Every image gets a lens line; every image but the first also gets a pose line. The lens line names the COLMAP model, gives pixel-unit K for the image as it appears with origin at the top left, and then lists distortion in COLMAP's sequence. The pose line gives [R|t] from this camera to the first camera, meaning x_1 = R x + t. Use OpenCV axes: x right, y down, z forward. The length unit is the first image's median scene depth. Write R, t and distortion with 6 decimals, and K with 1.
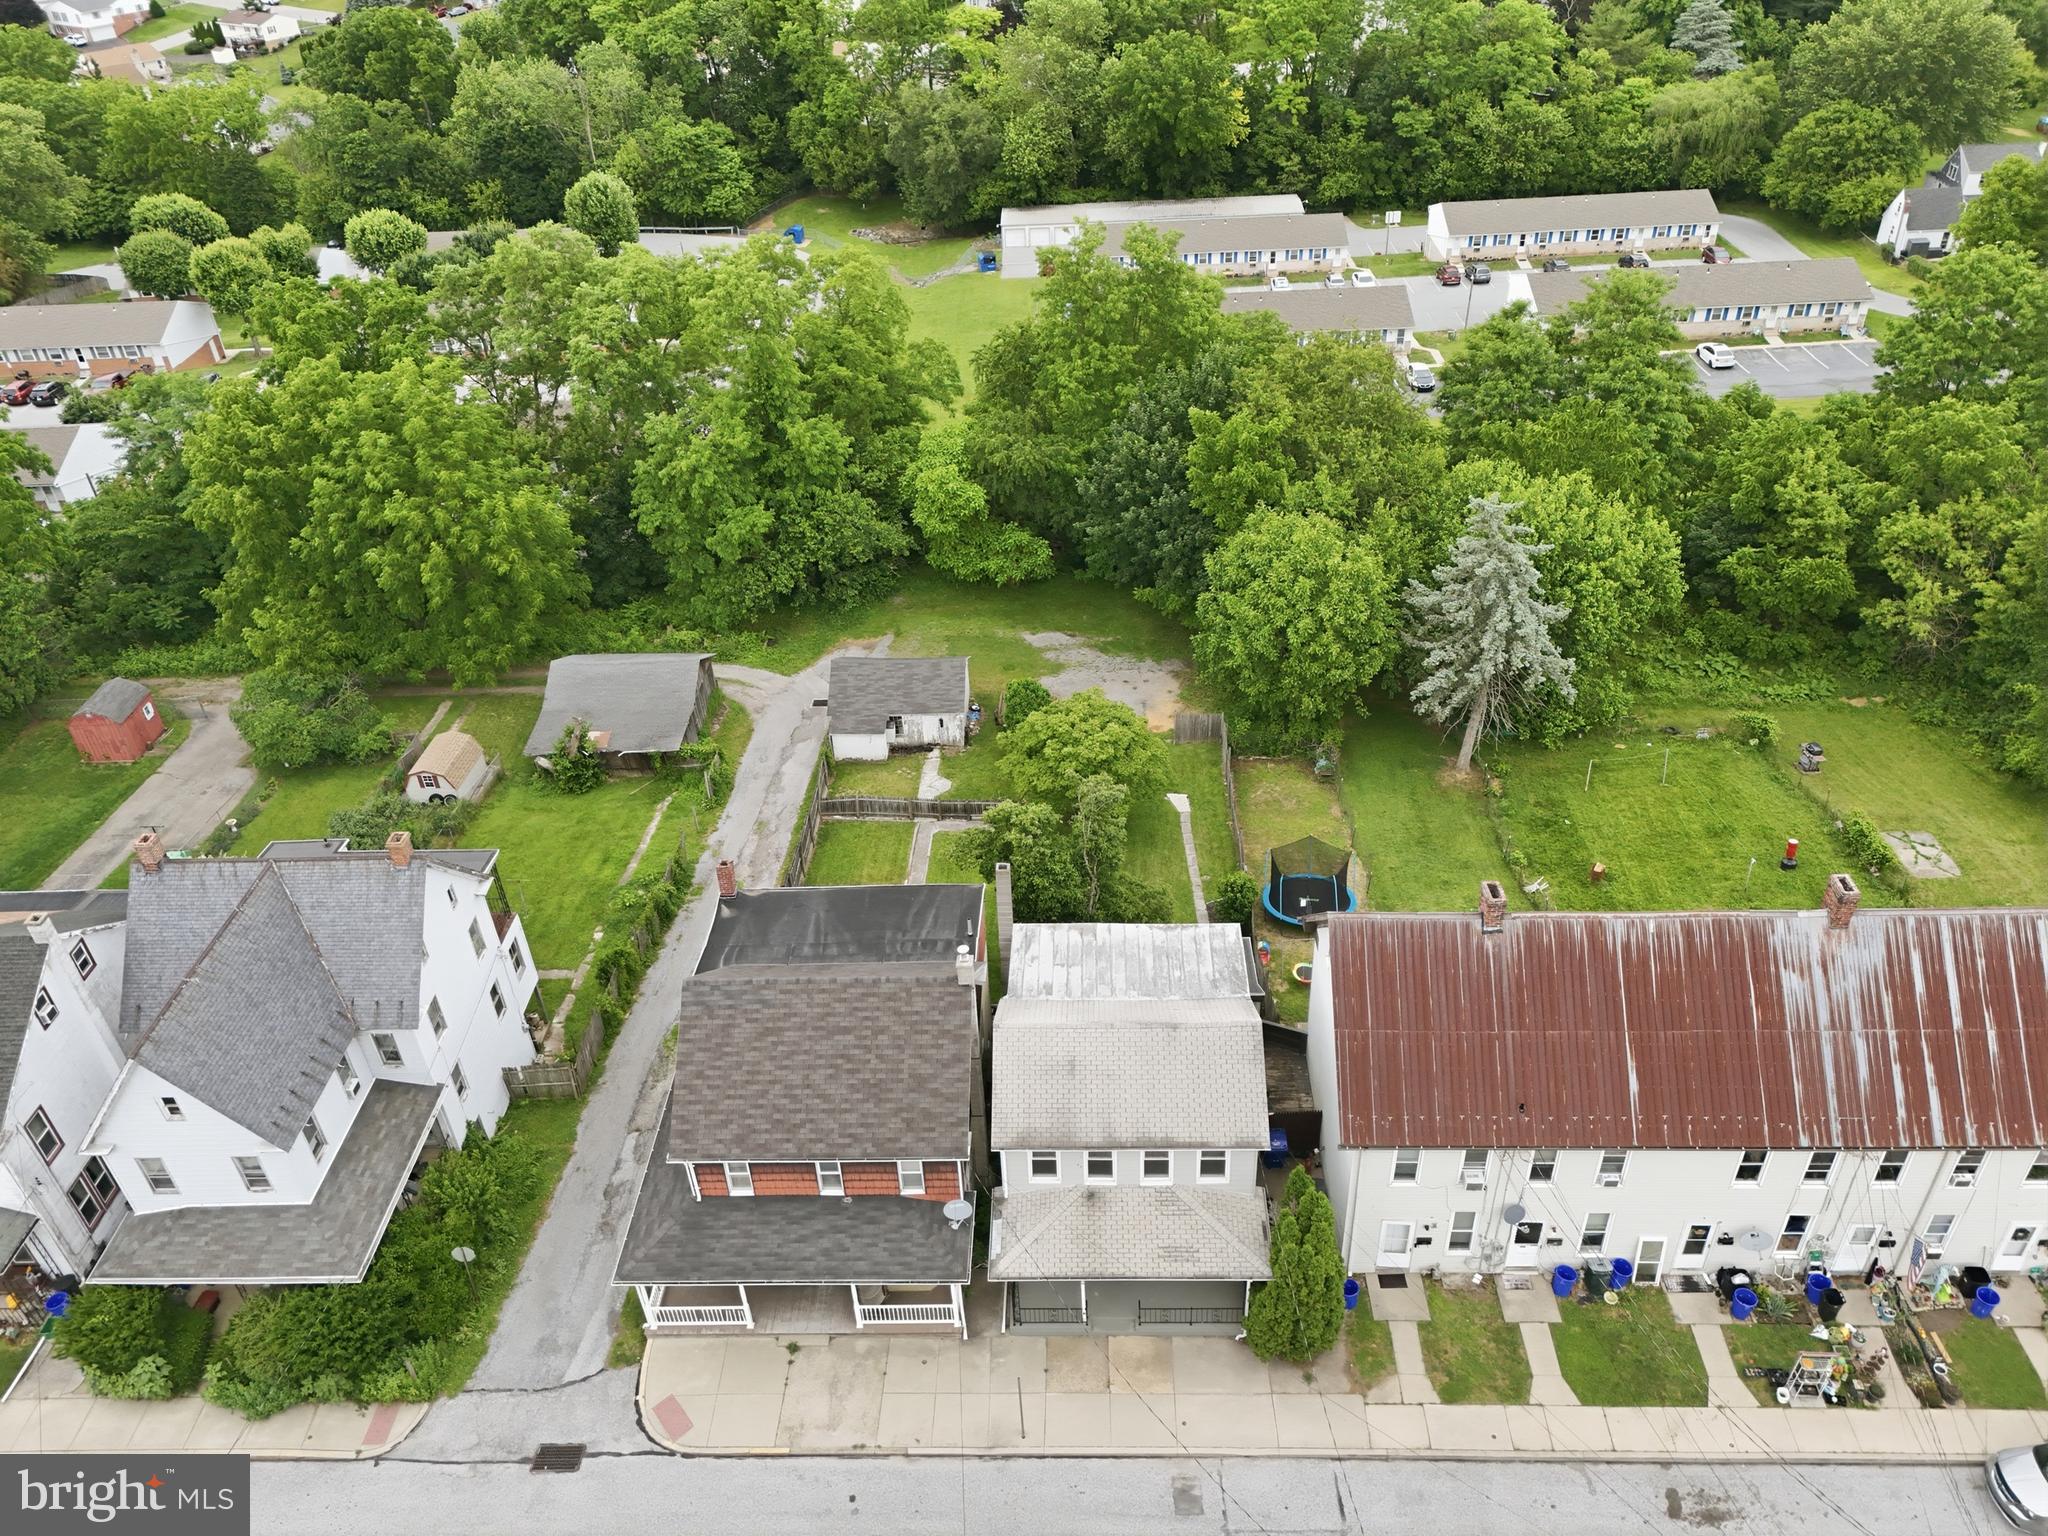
lens RADIAL K [[1504.0, 0, 1026.9], [0, 1504.0, 768.8], [0, 0, 1]] dist [0.076526, -0.070542]
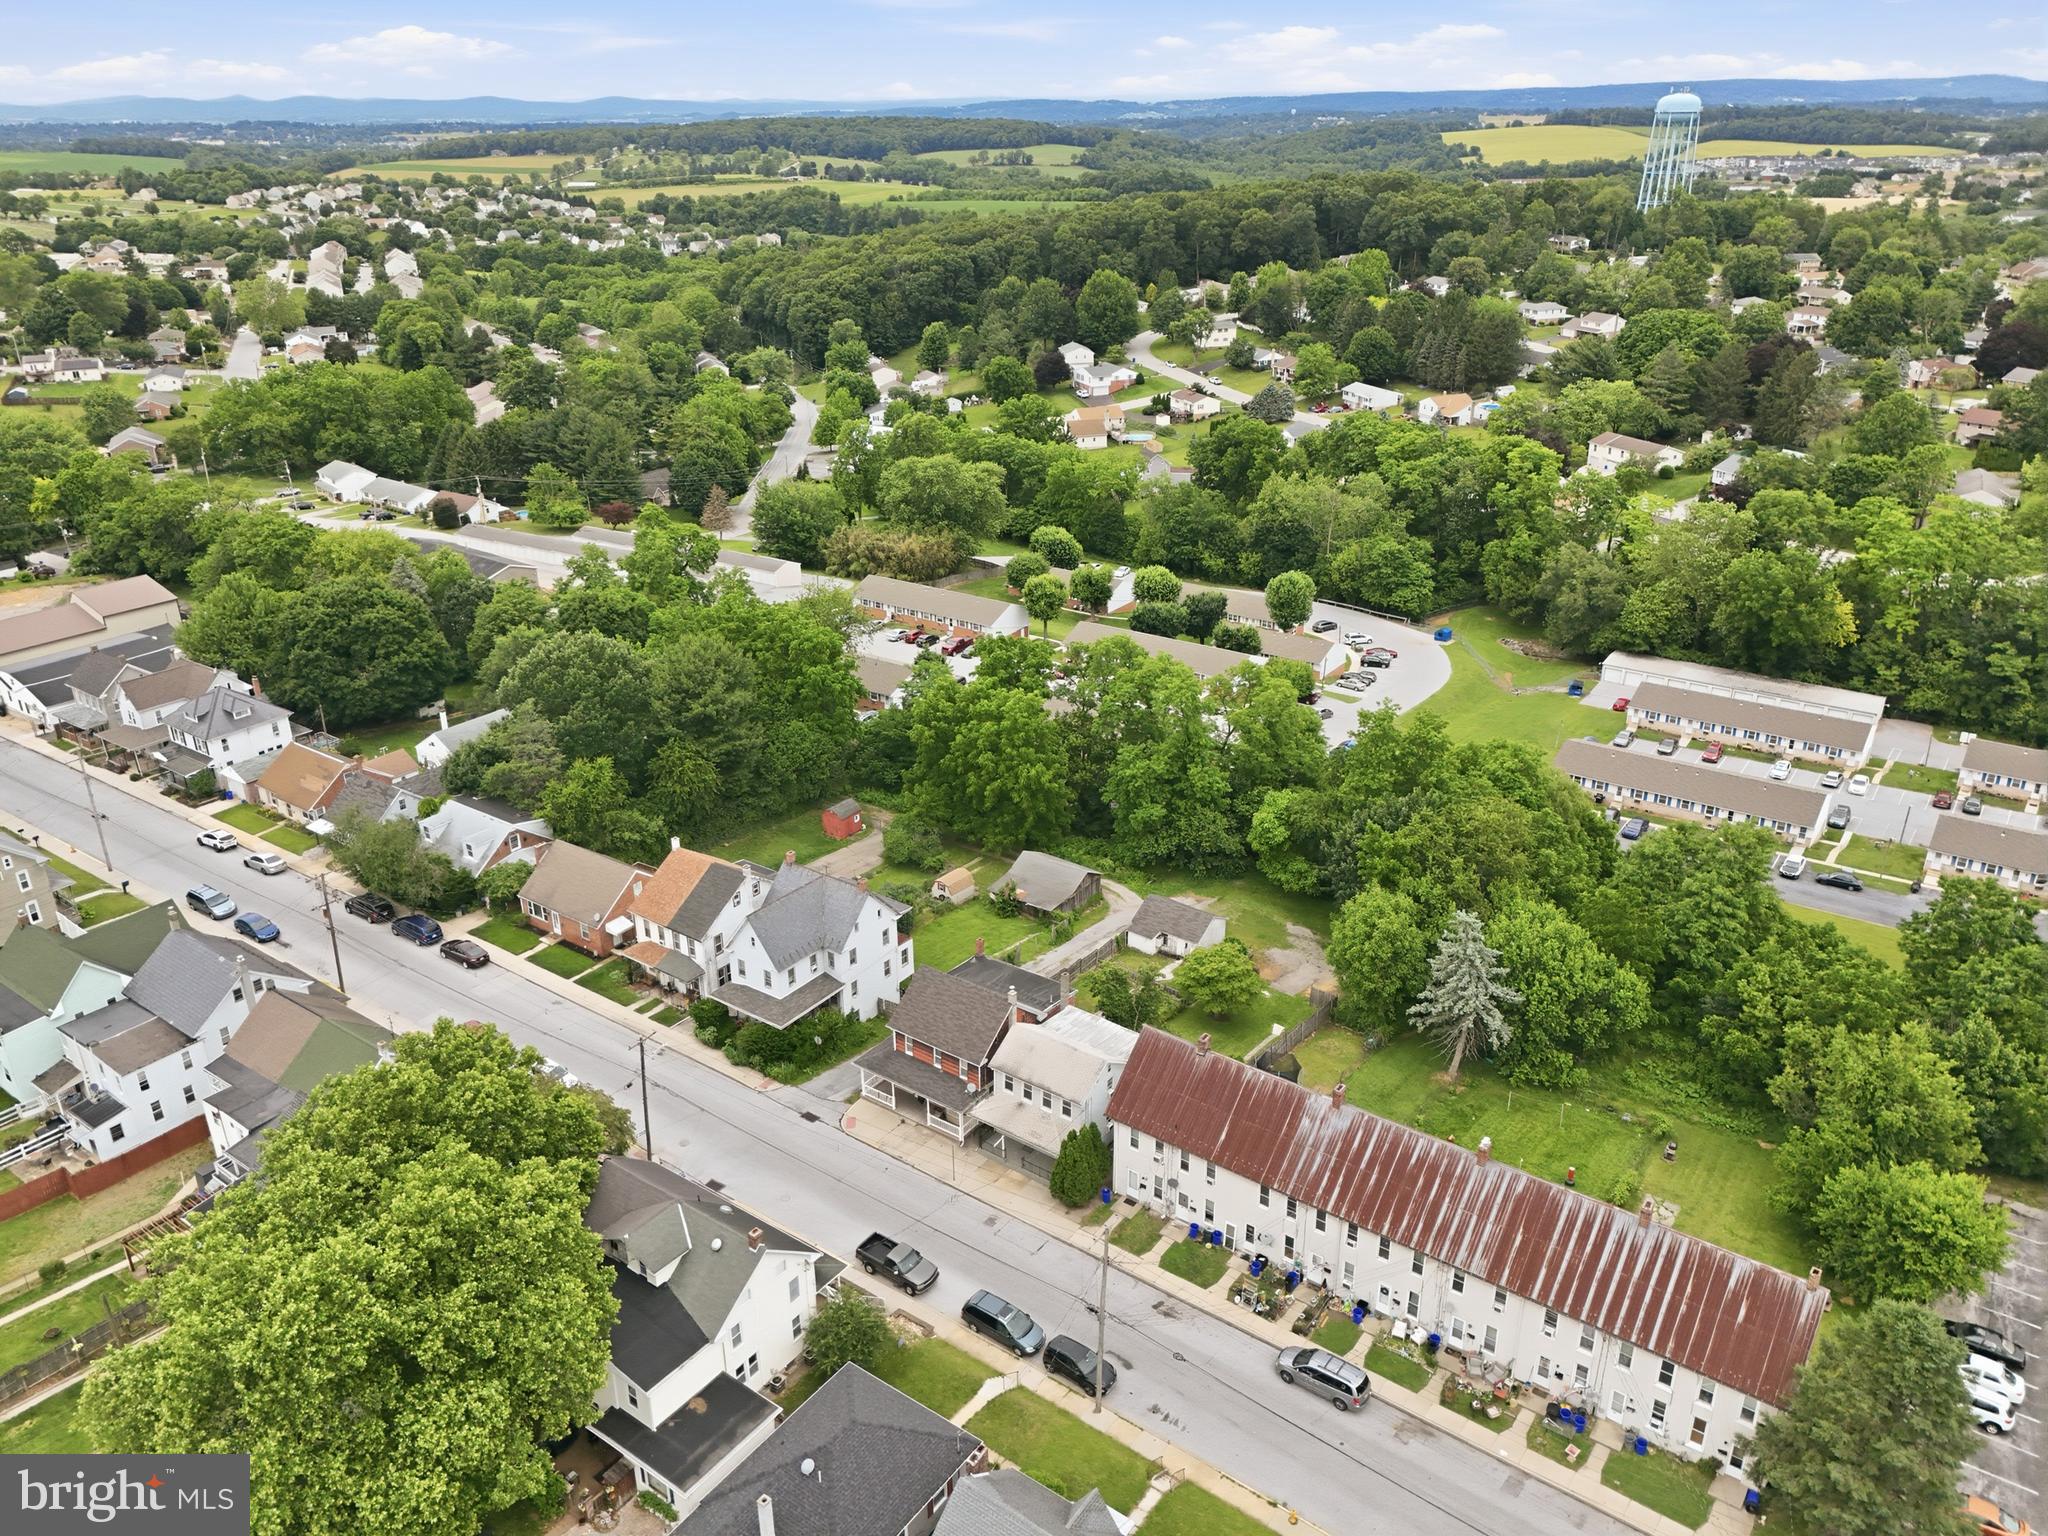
lens RADIAL K [[1504.0, 0, 1026.9], [0, 1504.0, 768.8], [0, 0, 1]] dist [0.076526, -0.070542]
pose [[0.822868, 0.263435, -0.503478, 0.706915], [-0.353303, 0.931148, -0.090222, 0.001984], [0.445045, 0.252121, 0.859285, -0.741919]]
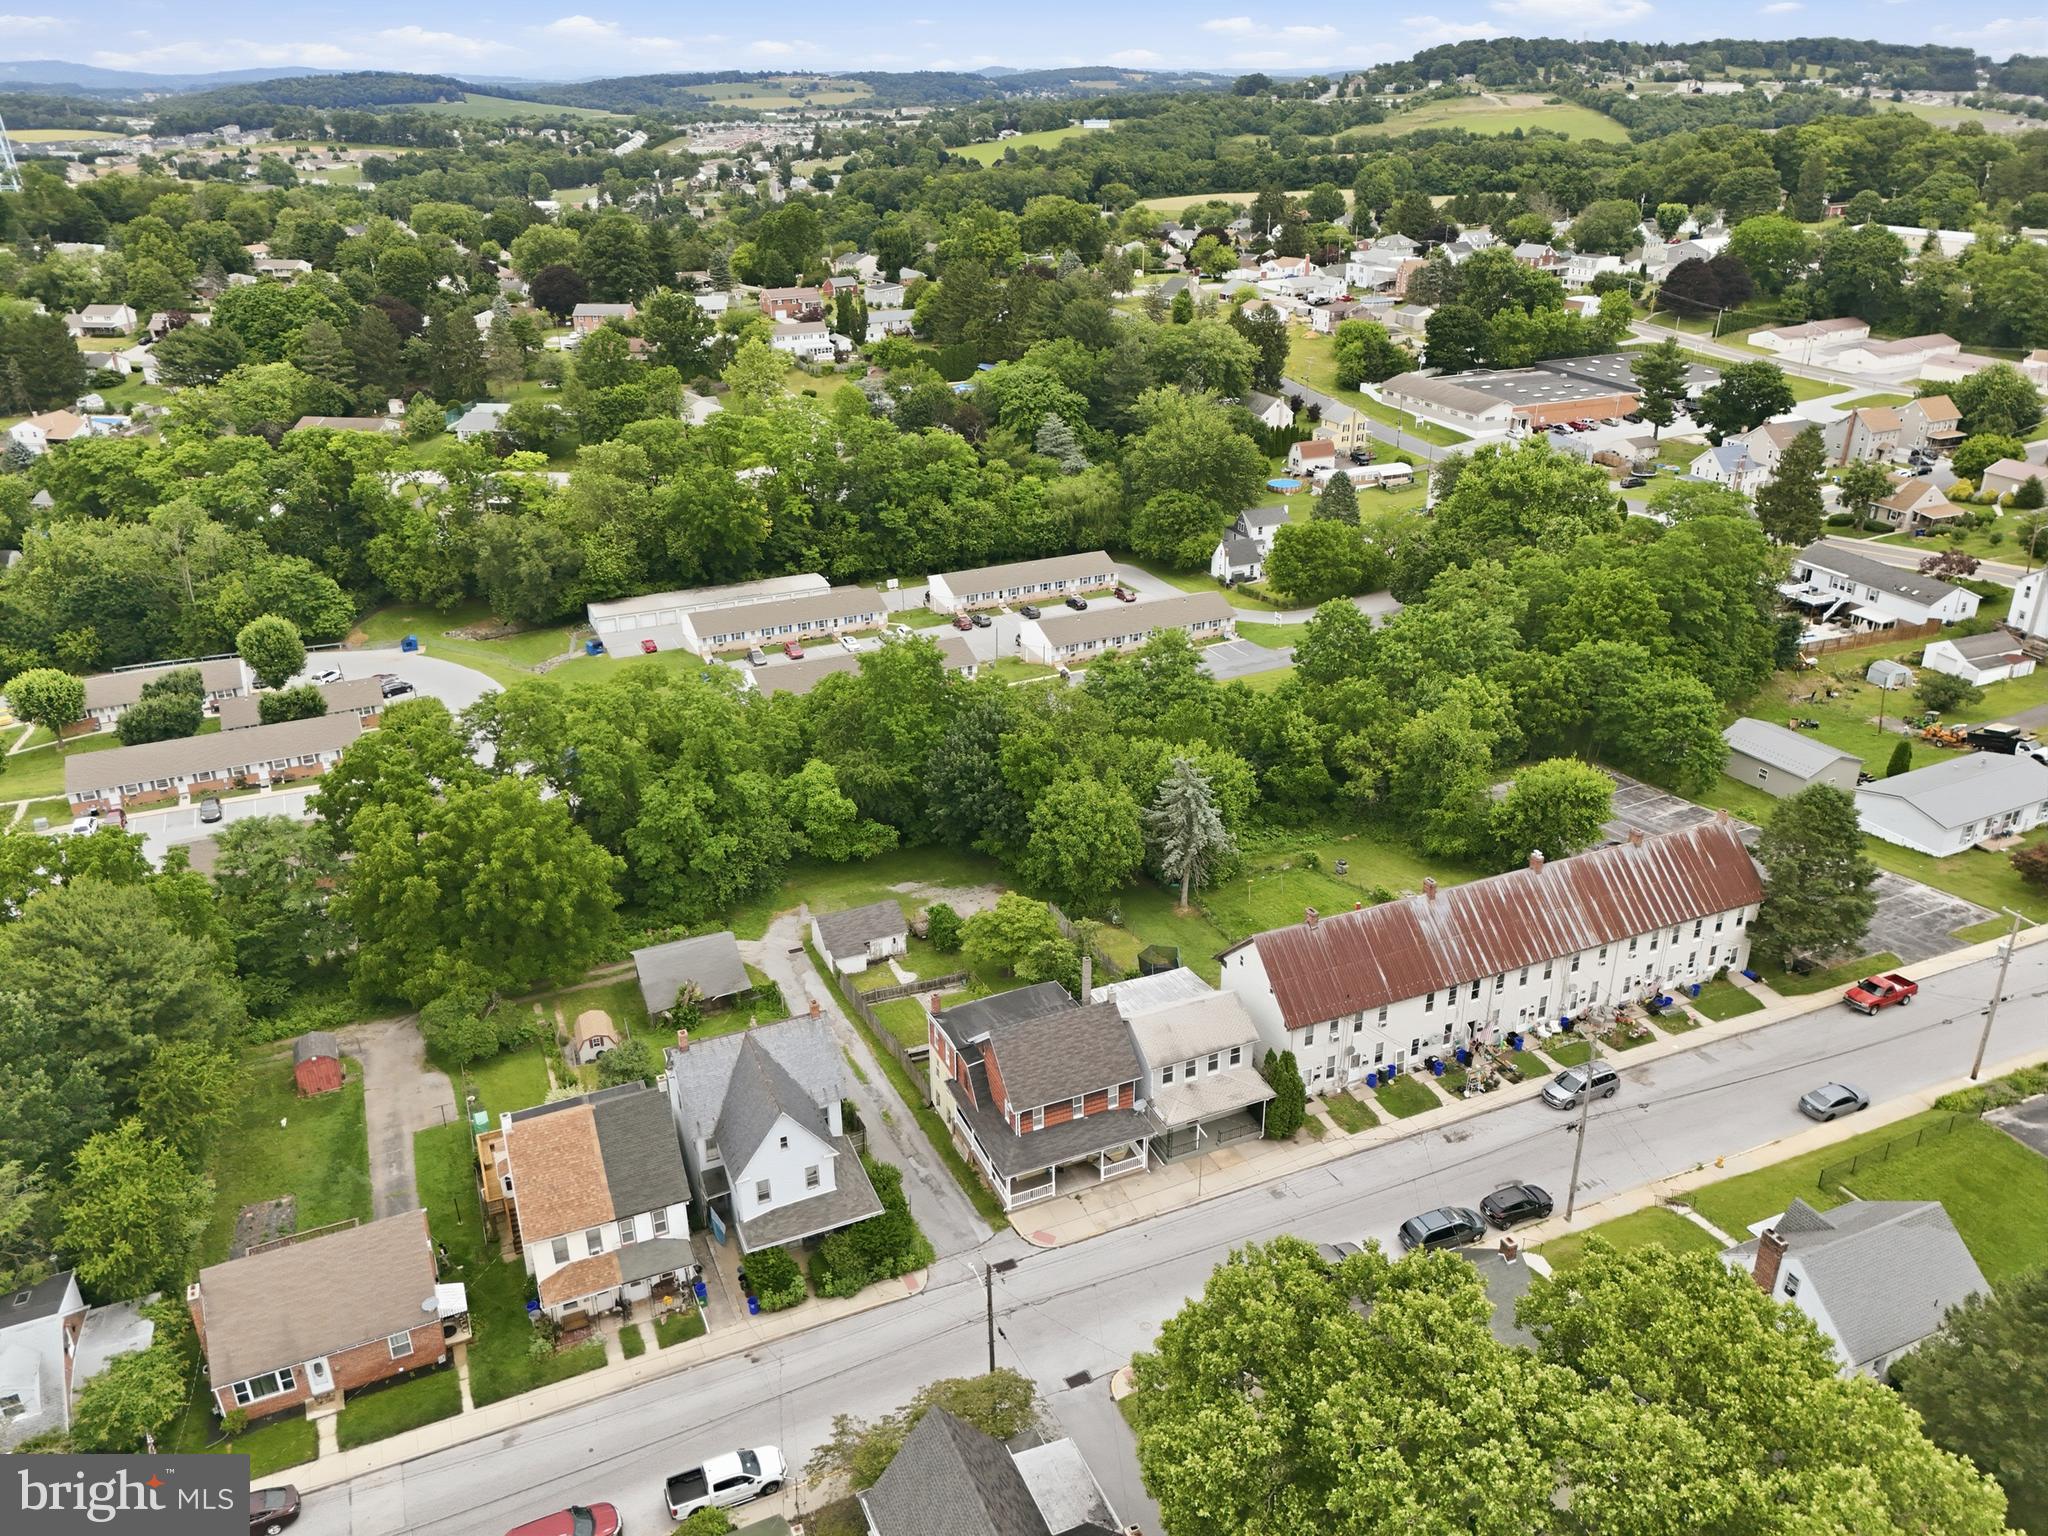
lens RADIAL K [[1504.0, 0, 1026.9], [0, 1504.0, 768.8], [0, 0, 1]] dist [0.076526, -0.070542]
pose [[0.902908, -0.147079, 0.403887, -0.625405], [0.224720, 0.962517, -0.151861, 0.077821], [-0.366412, 0.227878, 0.902116, -0.620606]]
